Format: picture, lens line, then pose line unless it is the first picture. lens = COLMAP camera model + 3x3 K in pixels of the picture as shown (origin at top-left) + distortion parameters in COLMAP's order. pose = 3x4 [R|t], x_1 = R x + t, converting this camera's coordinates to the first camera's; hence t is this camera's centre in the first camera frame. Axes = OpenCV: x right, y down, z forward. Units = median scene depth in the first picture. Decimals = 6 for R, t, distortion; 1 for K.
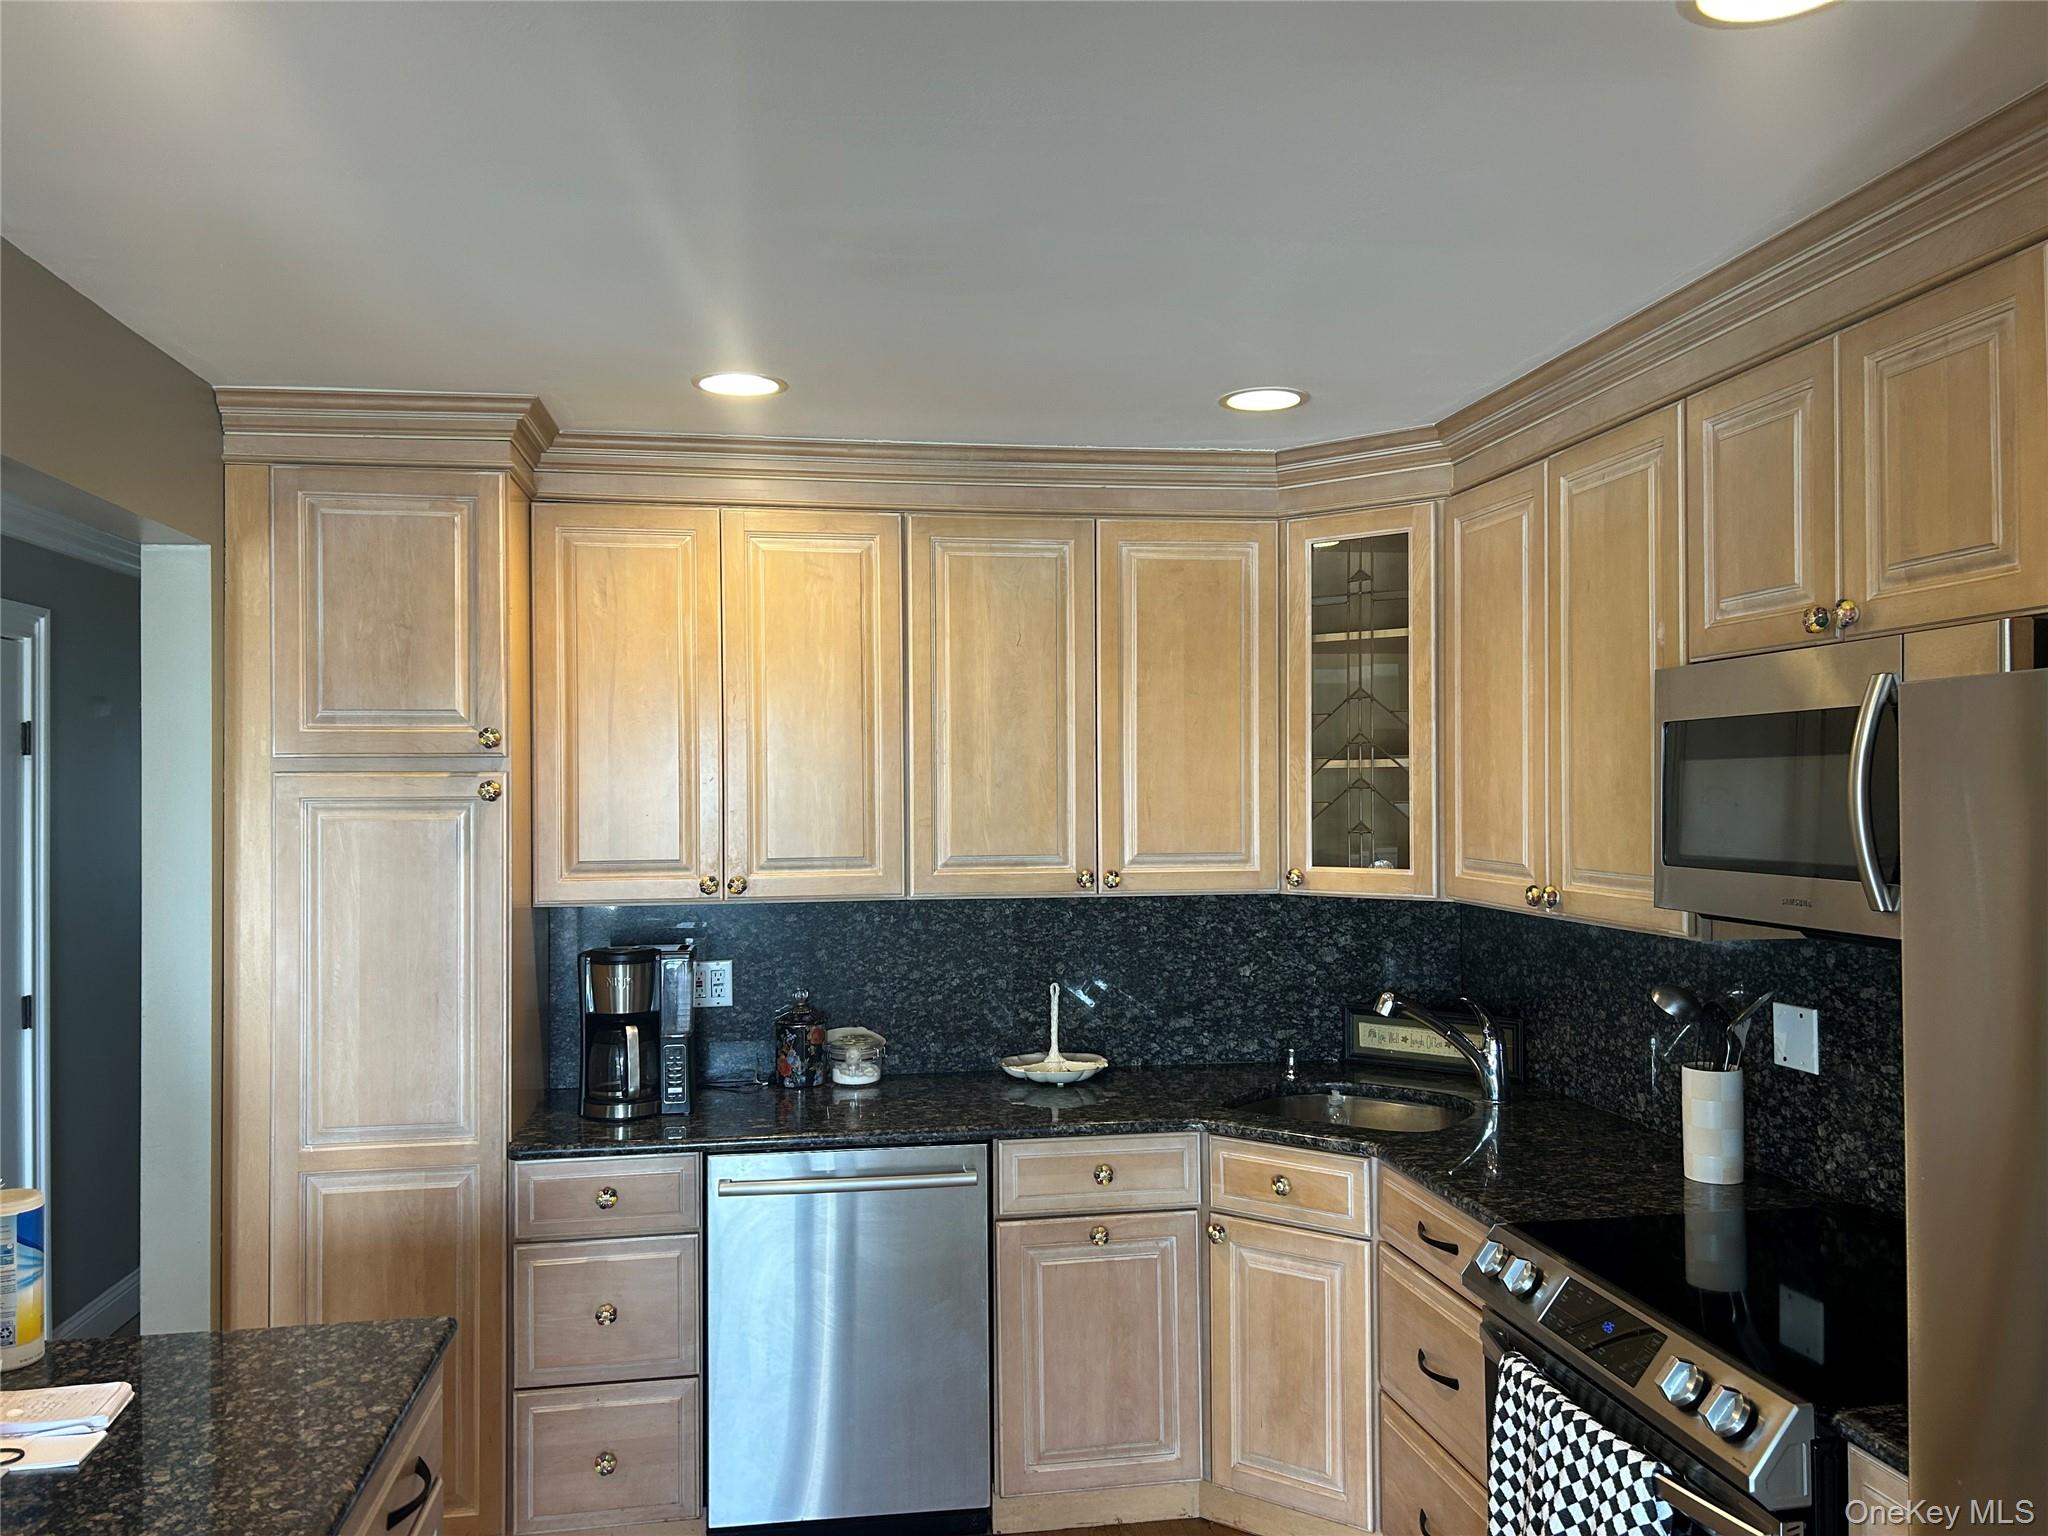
lens RADIAL K [[1543.7, 0, 1014.3], [0, 1543.7, 766.1], [0, 0, 1]] dist [0.057037, -0.039675]
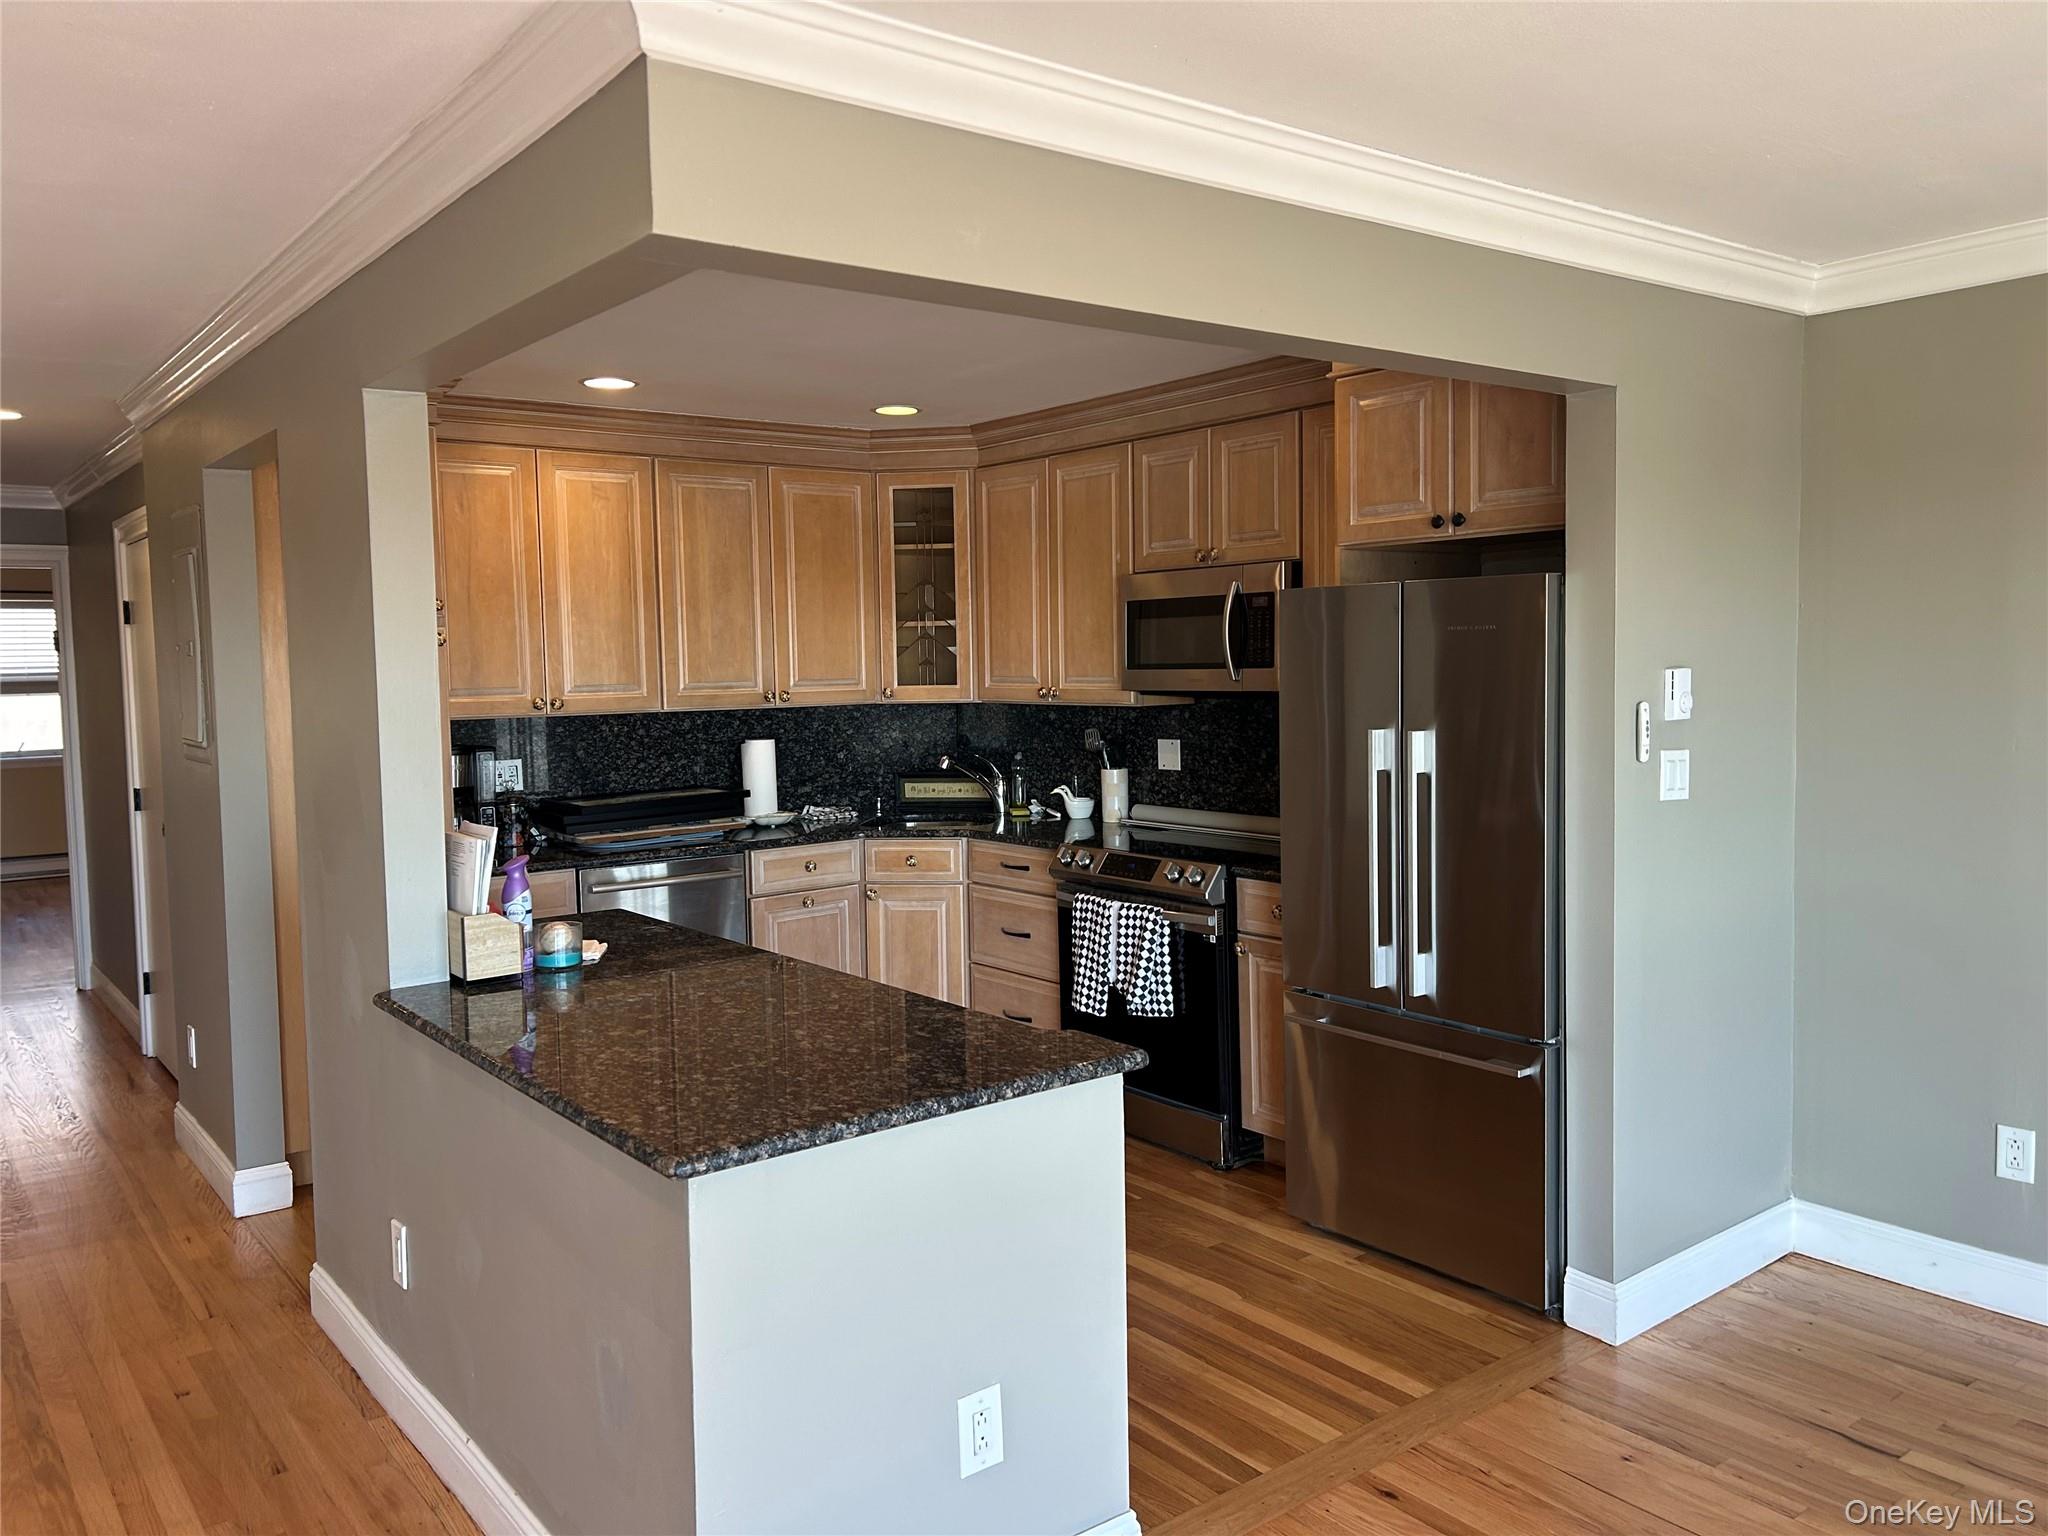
lens RADIAL K [[1543.7, 0, 1023.2], [0, 1543.7, 764.6], [0, 0, 1]] dist [0.057037, -0.039675]
pose [[0.871749, -0.043823, 0.487989, -0.520001], [0.004489, 0.996665, 0.081484, 0.015130], [-0.489932, -0.068843, 0.869038, -0.533470]]
